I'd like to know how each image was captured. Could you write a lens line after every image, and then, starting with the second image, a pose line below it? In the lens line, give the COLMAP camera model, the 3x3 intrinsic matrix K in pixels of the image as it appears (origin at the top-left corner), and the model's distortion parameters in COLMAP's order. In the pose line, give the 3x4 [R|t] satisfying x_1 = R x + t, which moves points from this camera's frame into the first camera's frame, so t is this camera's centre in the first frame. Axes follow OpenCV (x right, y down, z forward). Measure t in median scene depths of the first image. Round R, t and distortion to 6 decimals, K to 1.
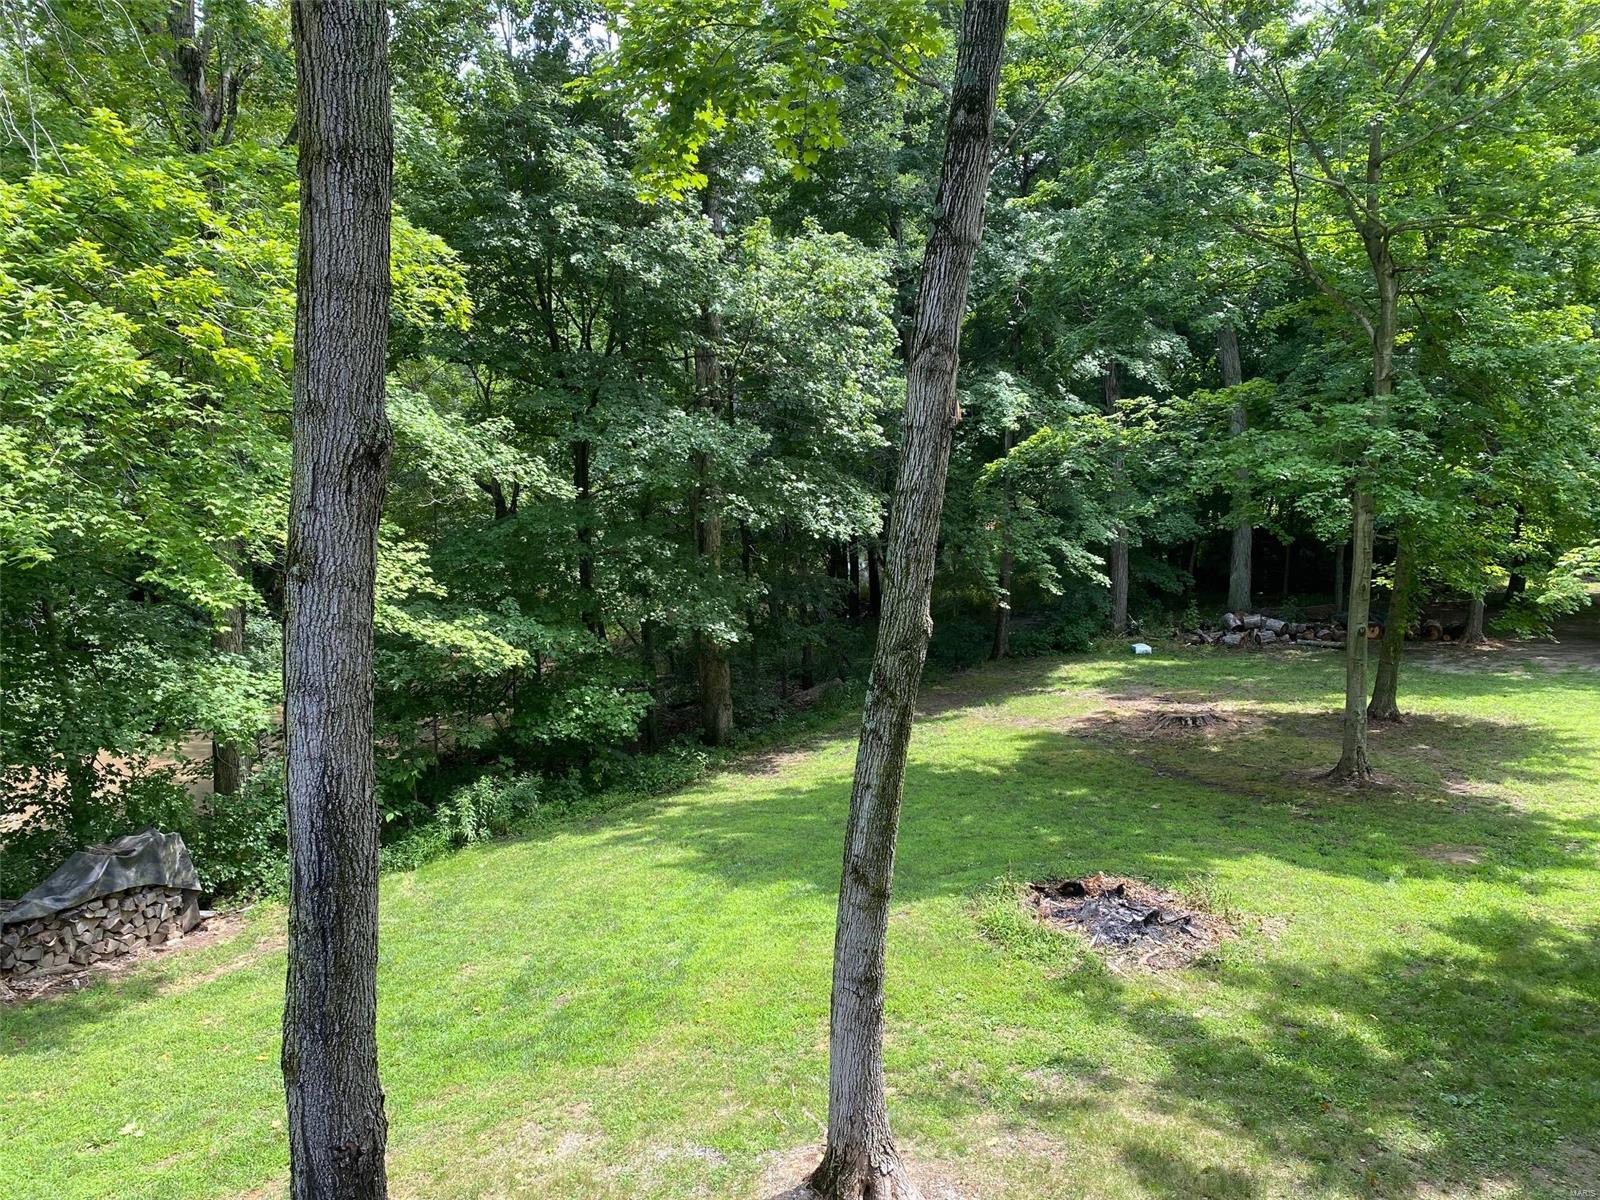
lens RADIAL K [[1230.2, 0, 798.4], [0, 1230.2, 599.3], [0, 0, 1]] dist [0.055014, -0.048337]
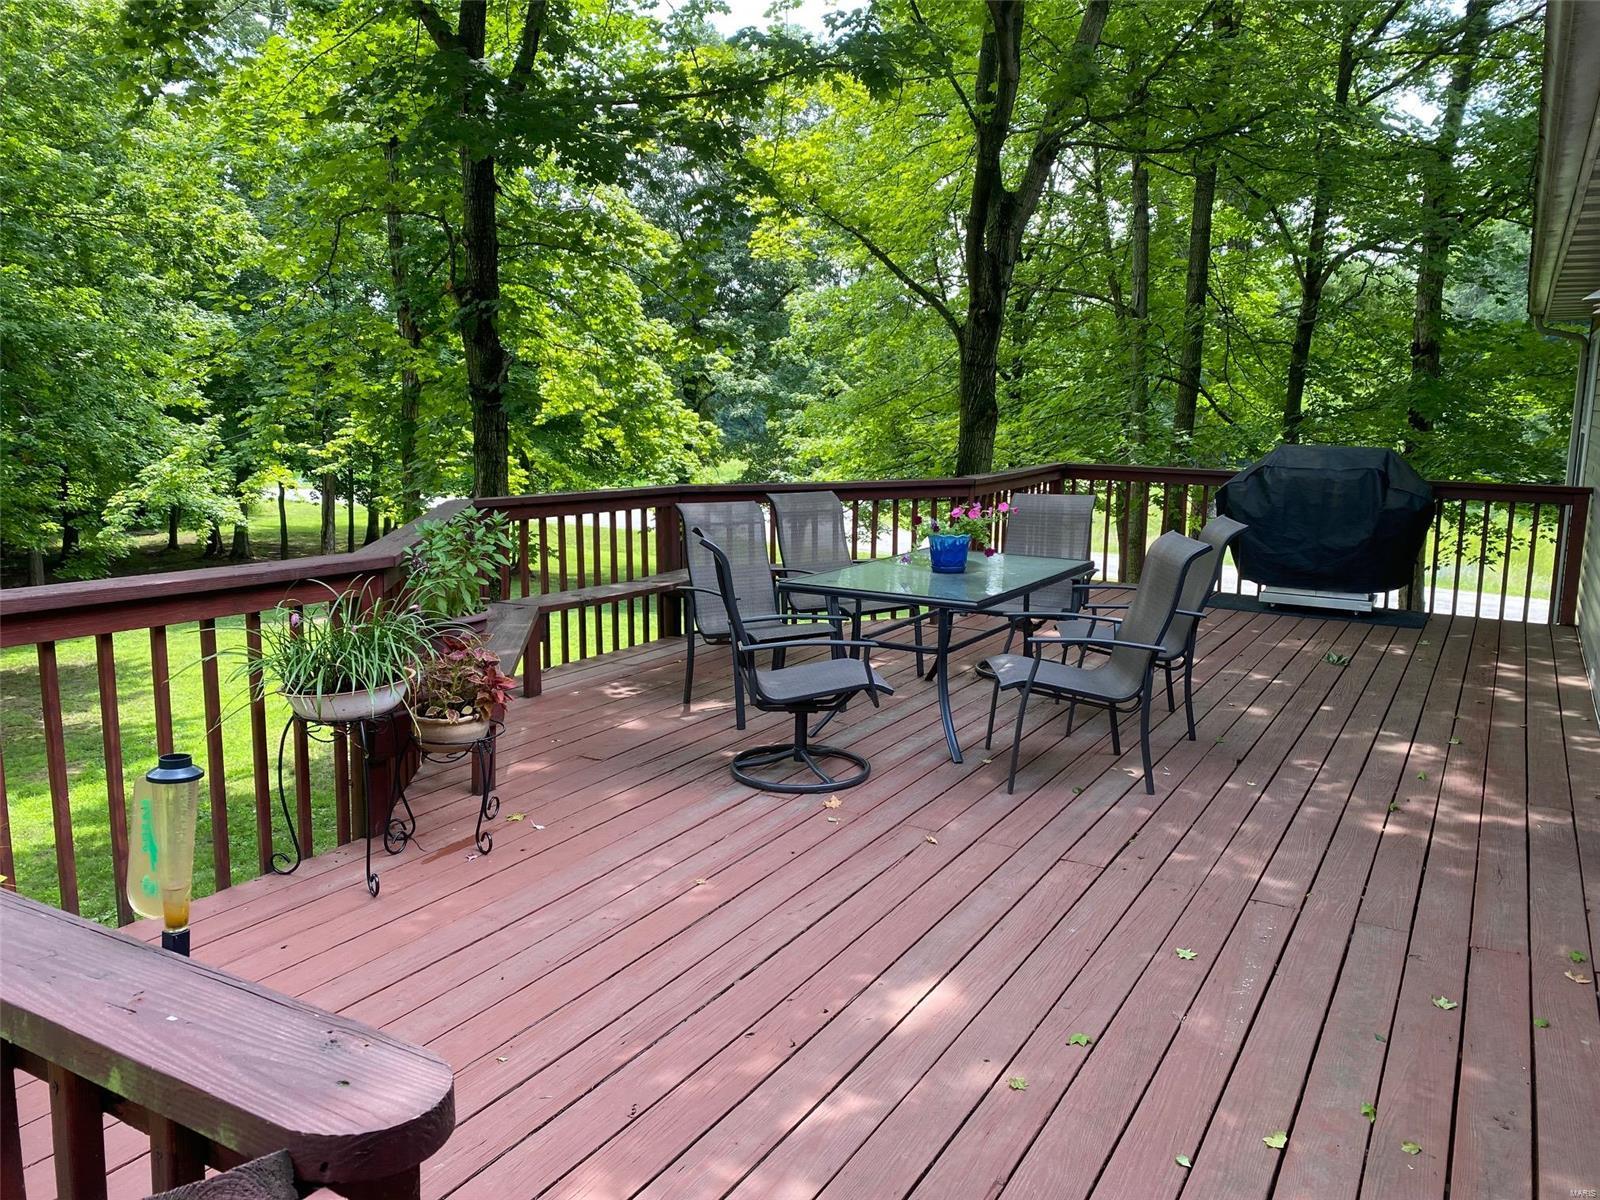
lens RADIAL K [[1230.2, 0, 804.3], [0, 1230.2, 593.2], [0, 0, 1]] dist [0.055014, -0.048337]
pose [[0.486732, -0.130422, 0.863761, -0.085677], [0.111224, 0.989997, 0.086808, 0.017717], [-0.866442, 0.053819, 0.496369, -0.133121]]
